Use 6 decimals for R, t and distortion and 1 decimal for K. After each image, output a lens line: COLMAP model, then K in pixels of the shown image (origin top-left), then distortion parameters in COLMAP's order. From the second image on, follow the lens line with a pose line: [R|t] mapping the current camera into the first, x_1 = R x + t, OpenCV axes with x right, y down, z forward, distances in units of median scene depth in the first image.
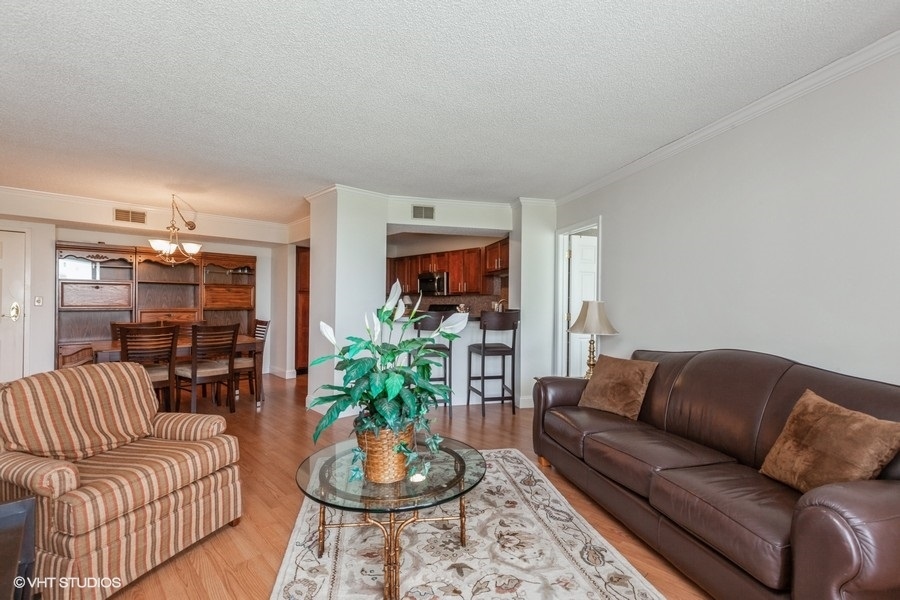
lens RADIAL K [[408.2, 0, 450.0], [0, 408.2, 300.0], [0, 0, 1]] dist [0.003773, 0.000696]
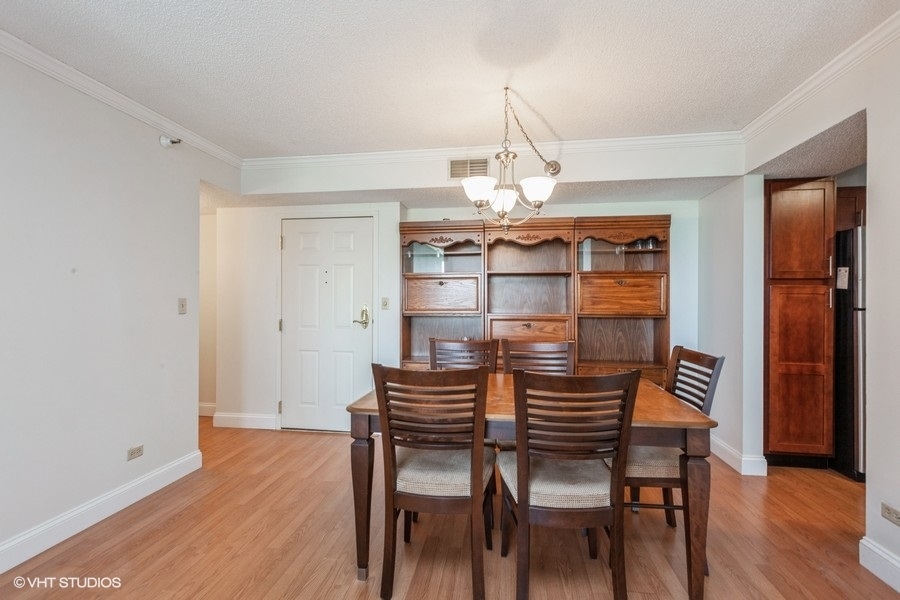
lens RADIAL K [[408.2, 0, 450.0], [0, 408.2, 300.0], [0, 0, 1]] dist [0.003773, 0.000696]
pose [[0.612572, -0.007727, -0.790377, -0.254639], [0.005898, 0.999969, -0.005205, 0.001184], [0.790393, -0.001473, 0.612599, 0.497594]]
